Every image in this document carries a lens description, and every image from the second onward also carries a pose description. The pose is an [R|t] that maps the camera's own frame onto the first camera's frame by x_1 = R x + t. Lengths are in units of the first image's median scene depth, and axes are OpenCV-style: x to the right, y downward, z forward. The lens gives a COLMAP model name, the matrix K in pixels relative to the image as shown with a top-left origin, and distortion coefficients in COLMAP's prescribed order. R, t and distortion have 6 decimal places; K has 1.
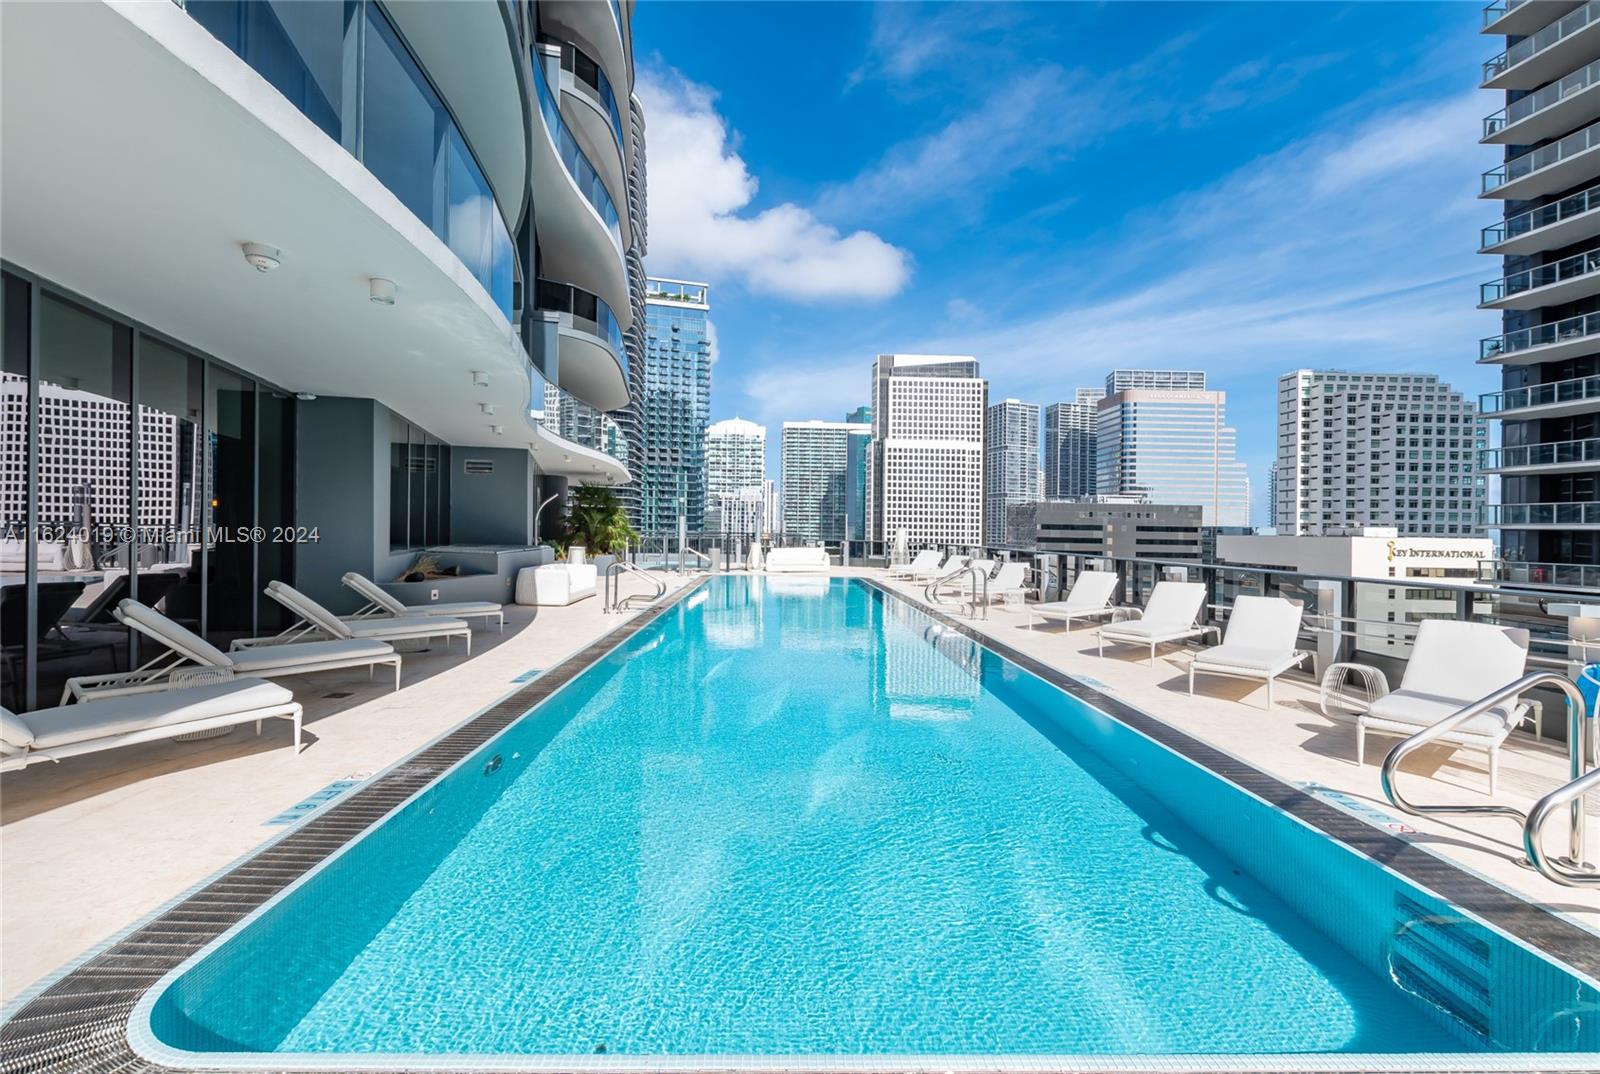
lens RADIAL K [[730.7, 0, 778.9], [0, 730.7, 527.2], [0, 0, 1]] dist [0.003756, 0.000850]
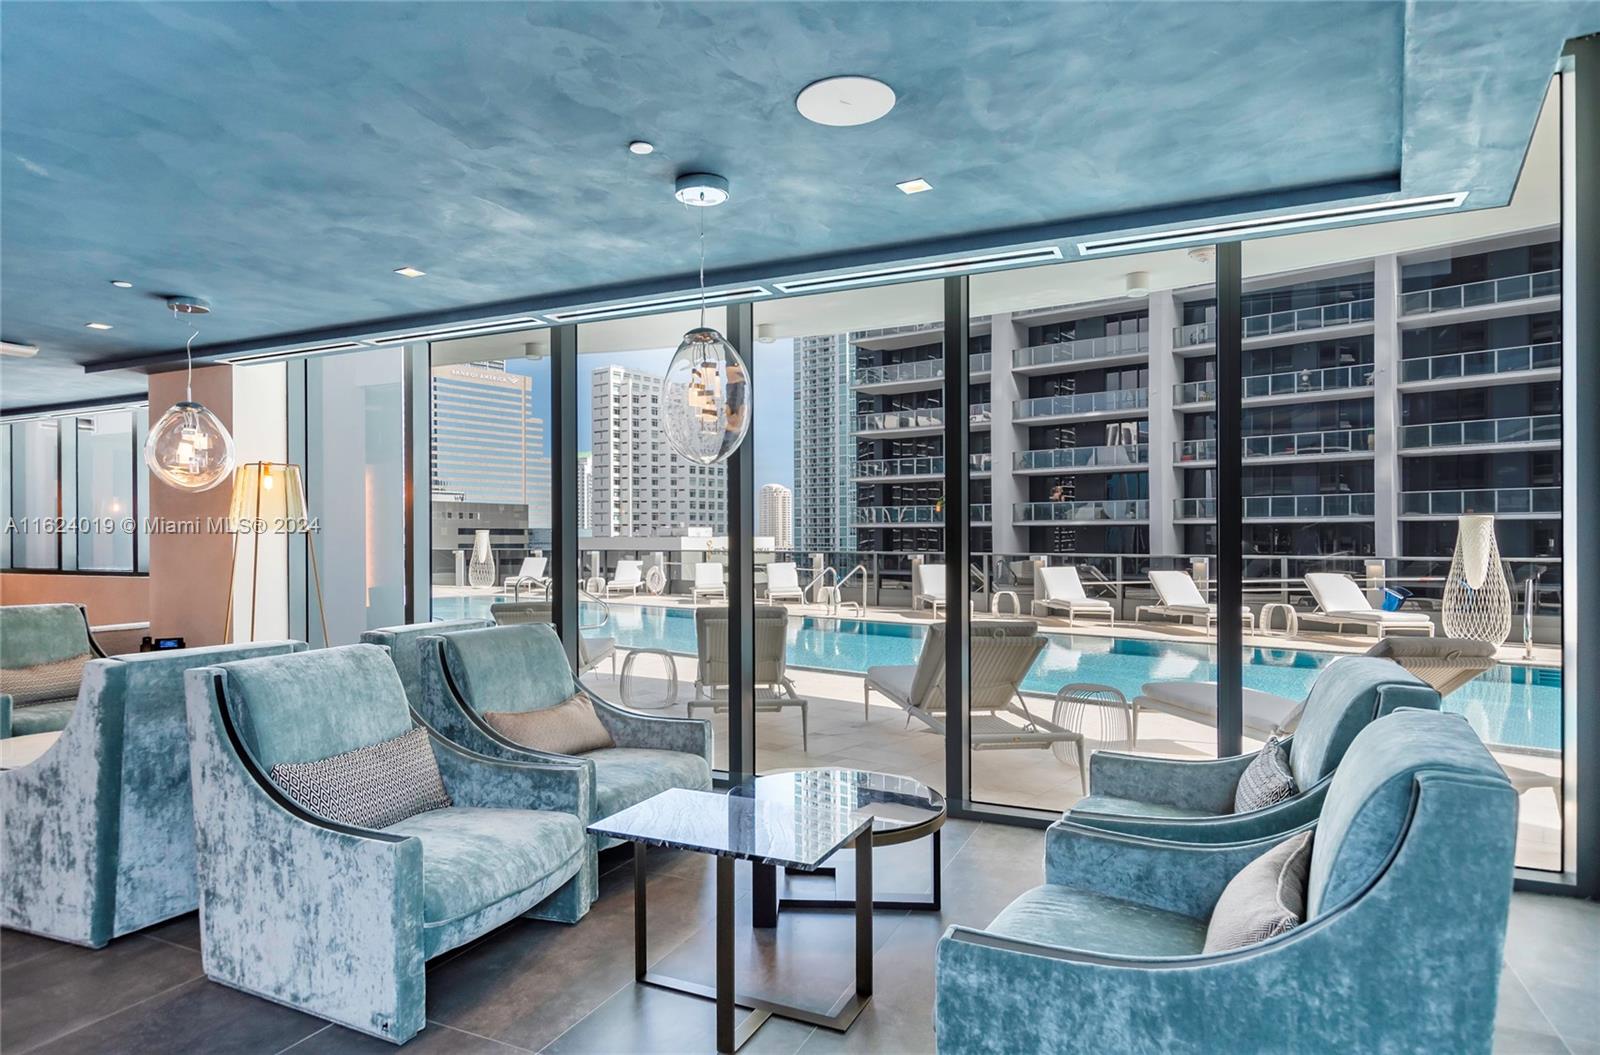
lens RADIAL K [[921.4, 0, 816.4], [0, 921.4, 541.8], [0, 0, 1]] dist [0.012958, 0.000107]
pose [[0.635815, -0.019513, 0.771595, -0.043599], [0.010021, 0.999805, 0.017026, -0.000068], [-0.771777, -0.003093, 0.635886, 0.015325]]
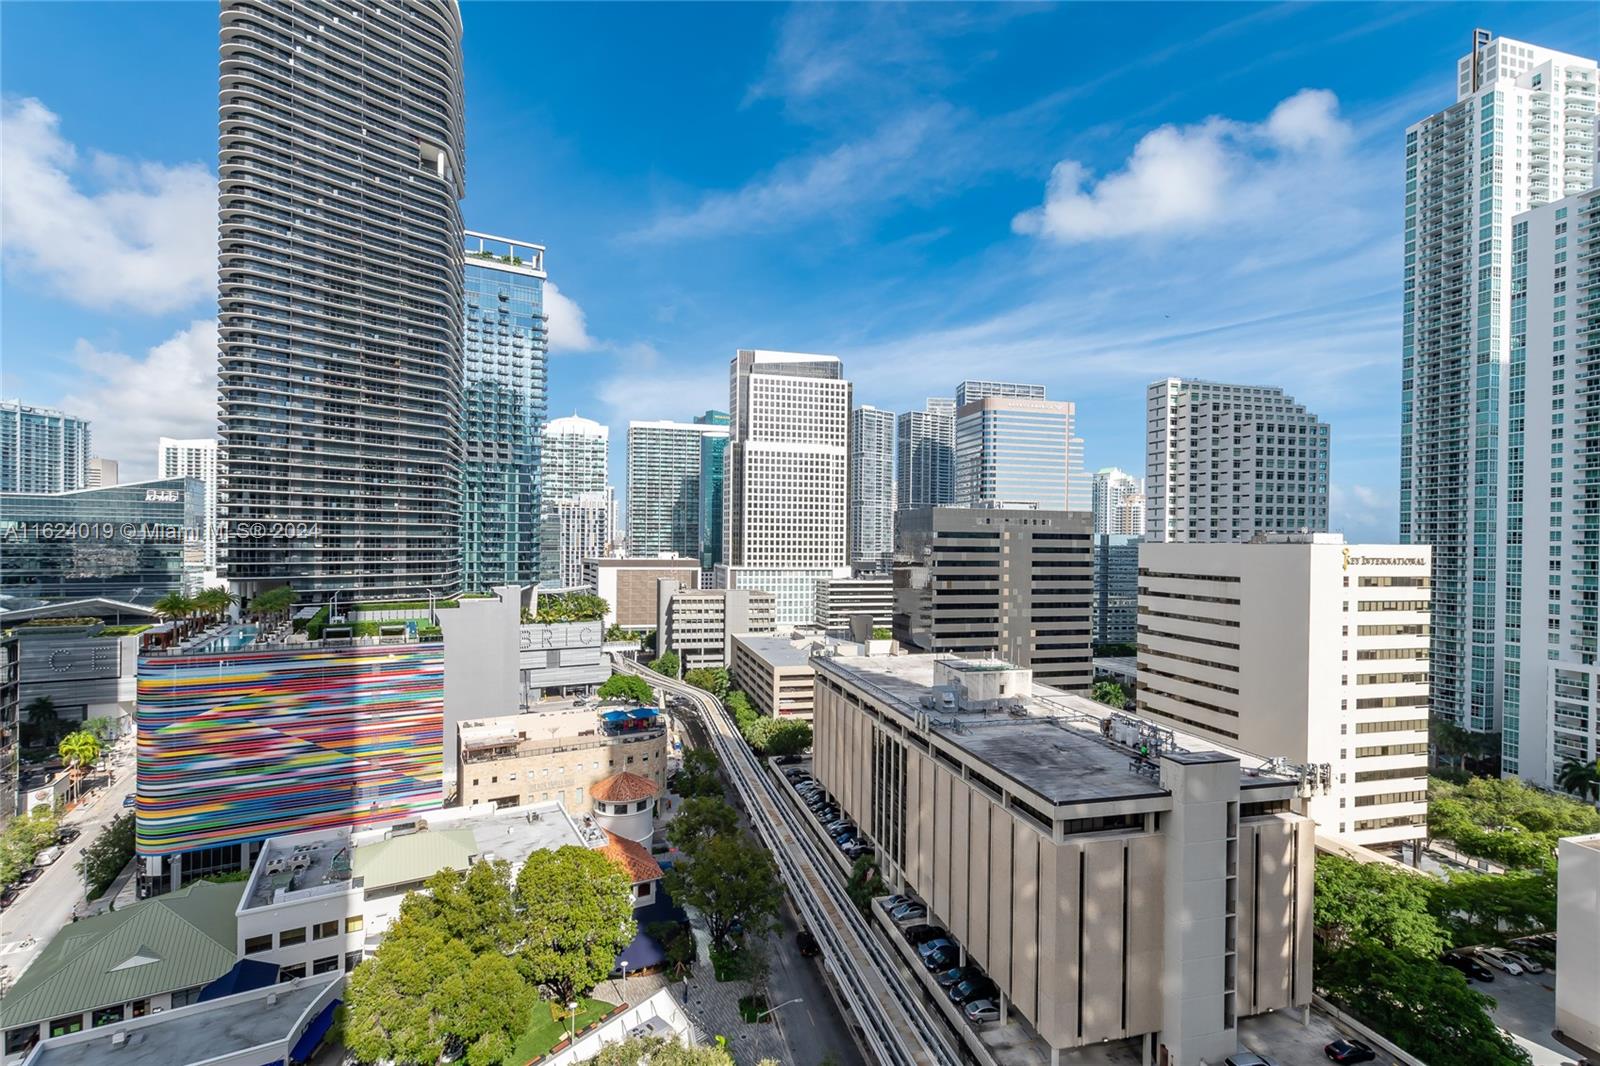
lens RADIAL K [[700.1, 0, 790.3], [0, 700.1, 533.9], [0, 0, 1]] dist [0.000043, -0.000059]
pose [[0.968276, -0.004265, 0.249847, -0.025709], [0.005169, 0.999982, -0.002962, 0.000029], [-0.249830, 0.004159, 0.968281, 0.150190]]
